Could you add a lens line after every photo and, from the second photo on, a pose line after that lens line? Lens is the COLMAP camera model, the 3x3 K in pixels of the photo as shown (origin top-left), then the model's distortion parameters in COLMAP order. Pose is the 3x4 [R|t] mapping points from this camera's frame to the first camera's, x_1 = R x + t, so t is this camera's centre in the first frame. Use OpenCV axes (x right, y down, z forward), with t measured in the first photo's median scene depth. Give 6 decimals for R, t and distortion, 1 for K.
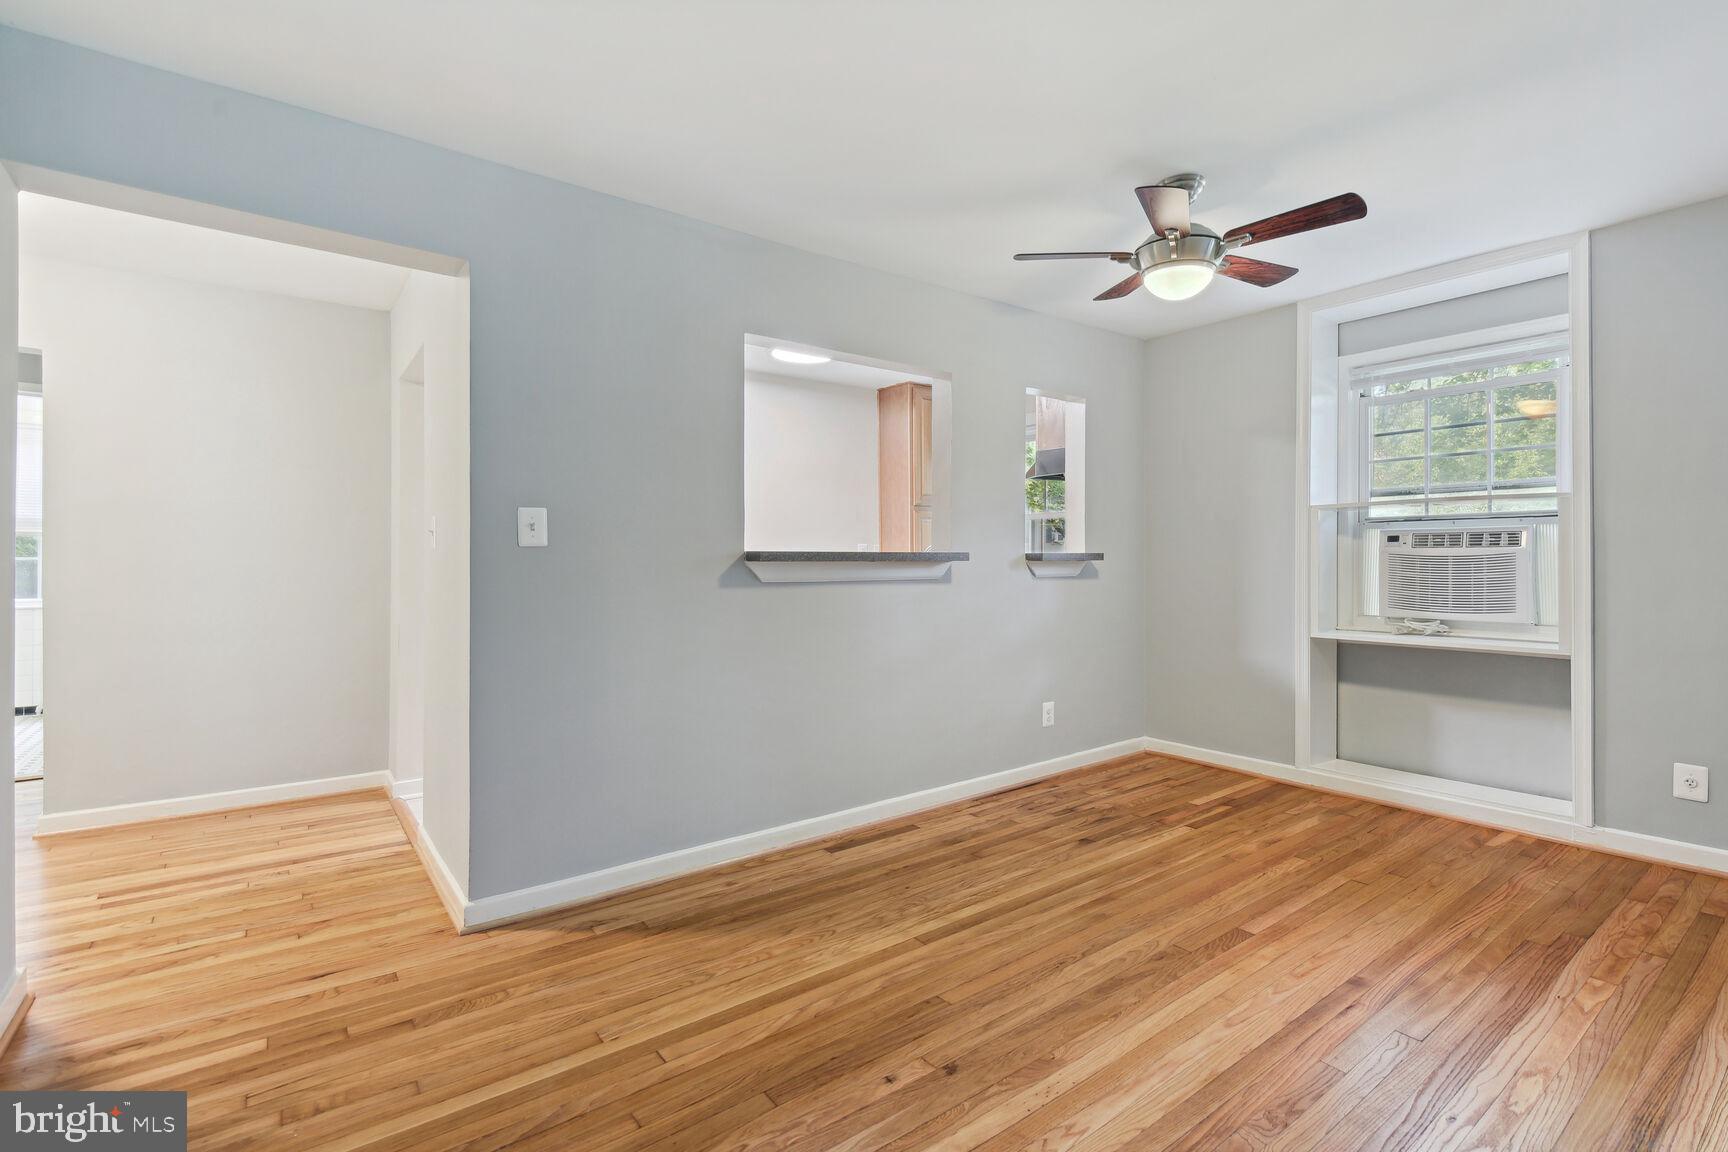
lens RADIAL K [[786.6, 0, 873.6], [0, 786.6, 572.2], [0, 0, 1]] dist [0.017675, -0.010443]
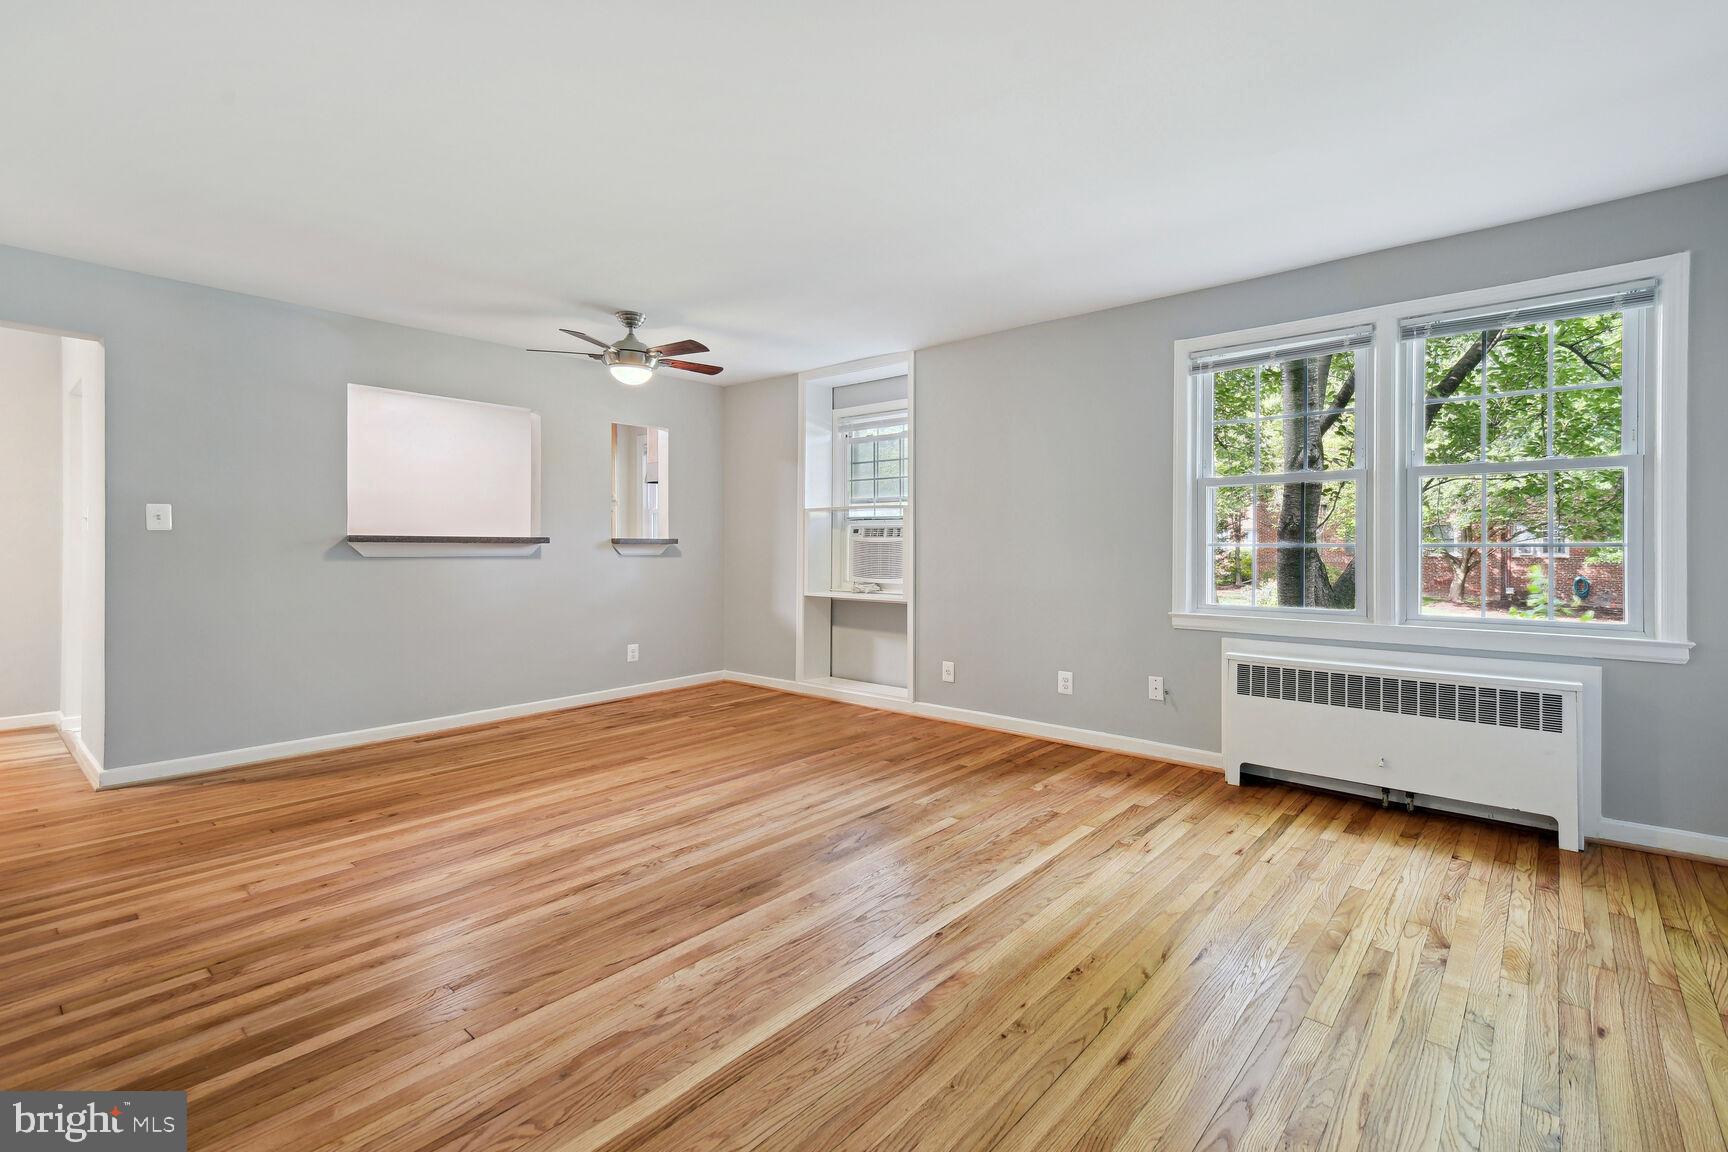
lens RADIAL K [[786.6, 0, 890.0], [0, 786.6, 554.4], [0, 0, 1]] dist [0.017675, -0.010443]
pose [[0.974248, 0.004349, 0.225437, 0.474244], [-0.004458, 0.999990, -0.000024, 0.004173], [-0.225434, -0.000981, 0.974258, -0.630547]]
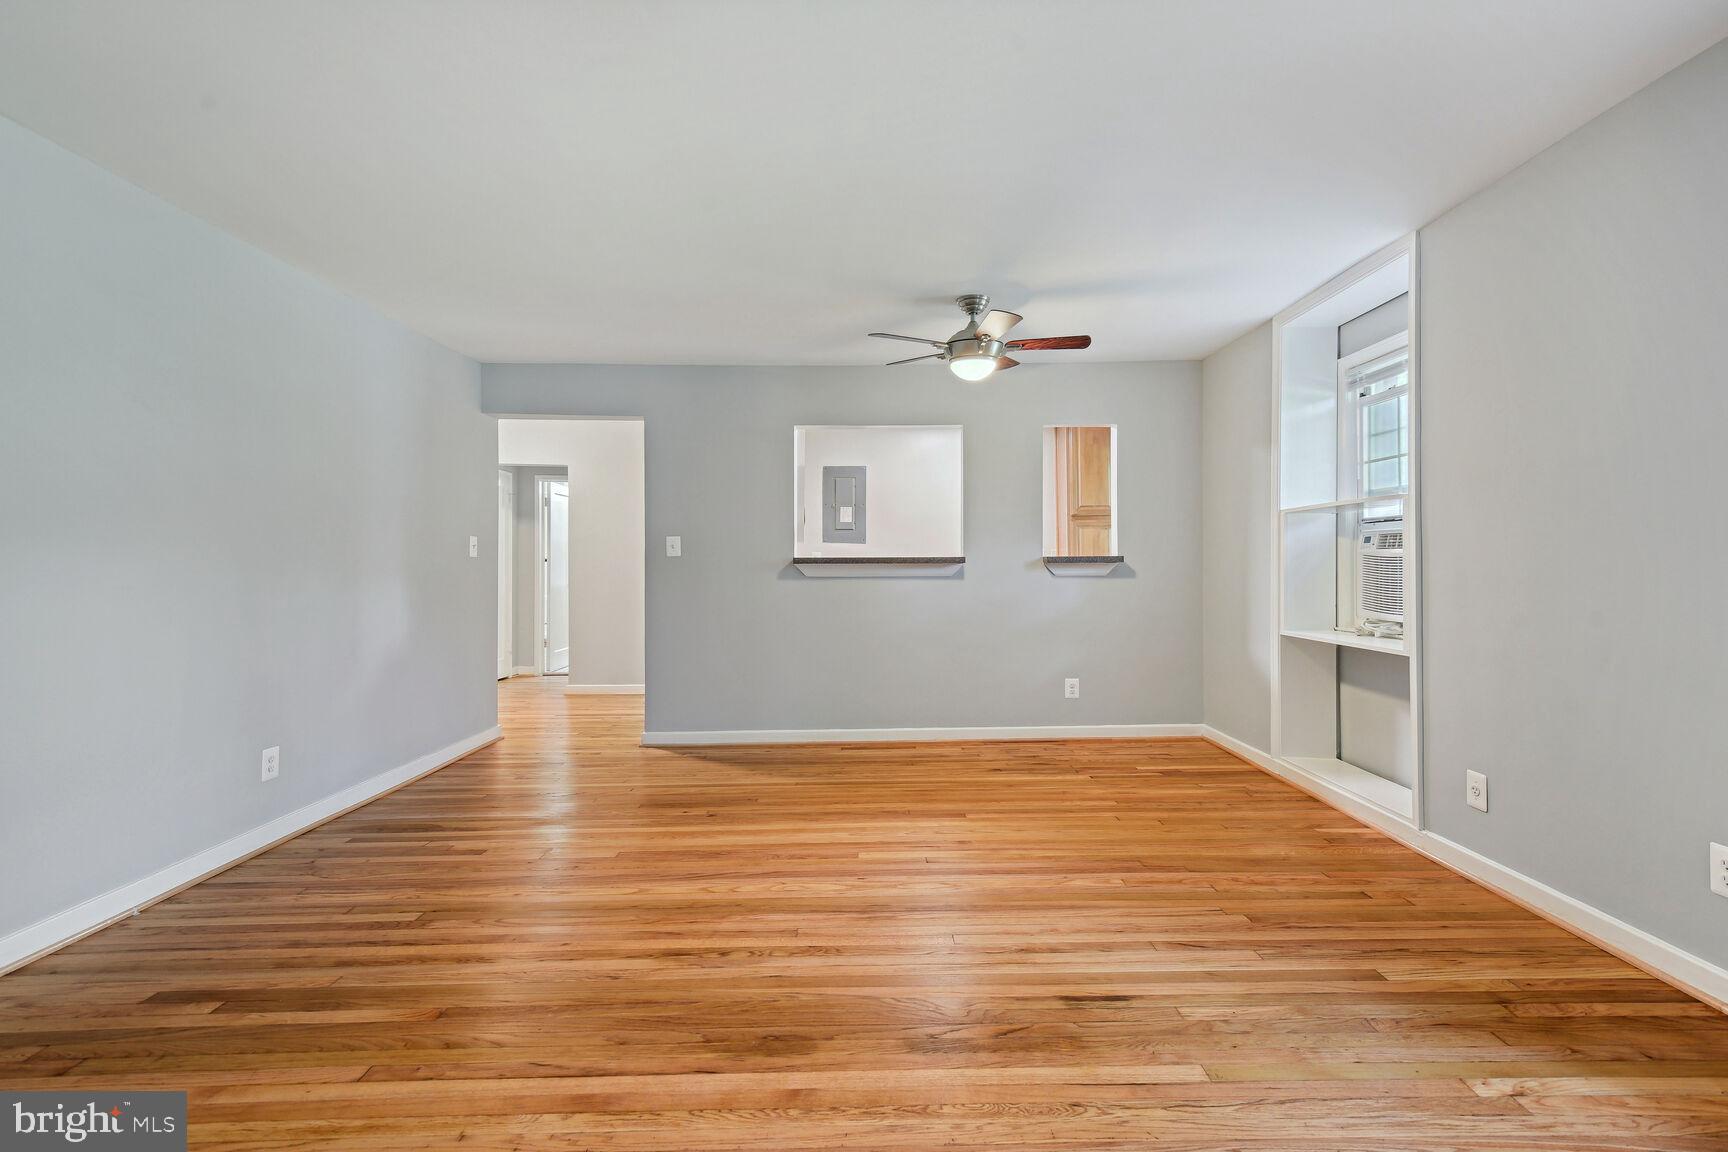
lens RADIAL K [[786.6, 0, 880.6], [0, 786.6, 569.8], [0, 0, 1]] dist [0.017675, -0.010443]
pose [[0.803487, 0.002587, -0.595316, 0.958868], [-0.003116, 0.999995, 0.000140, -0.002574], [0.595314, 0.001742, 0.803491, -0.209753]]
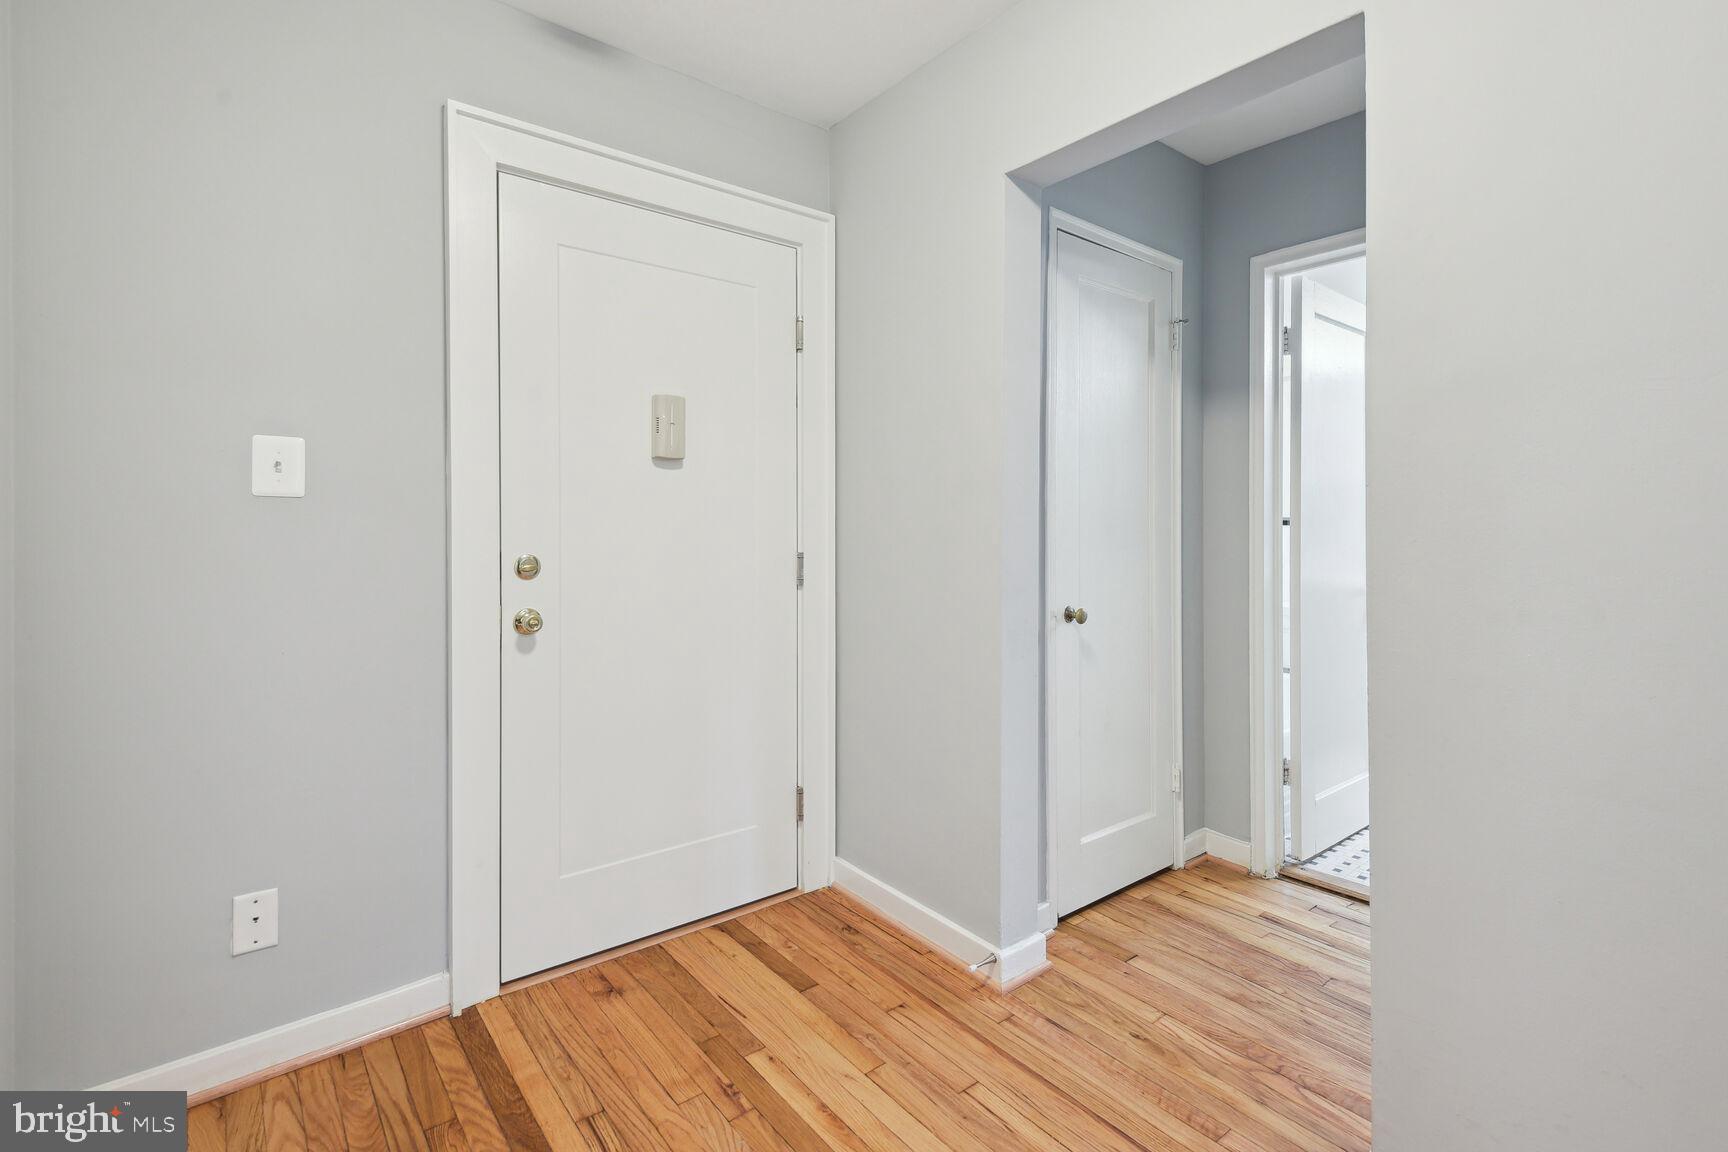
lens RADIAL K [[786.6, 0, 878.2], [0, 786.6, 528.6], [0, 0, 1]] dist [0.017675, -0.010443]
pose [[0.020752, 0.000939, -0.999784, -0.707405], [-0.001818, 0.999998, 0.000902, -0.028119], [0.999783, 0.001799, 0.020754, 0.808947]]
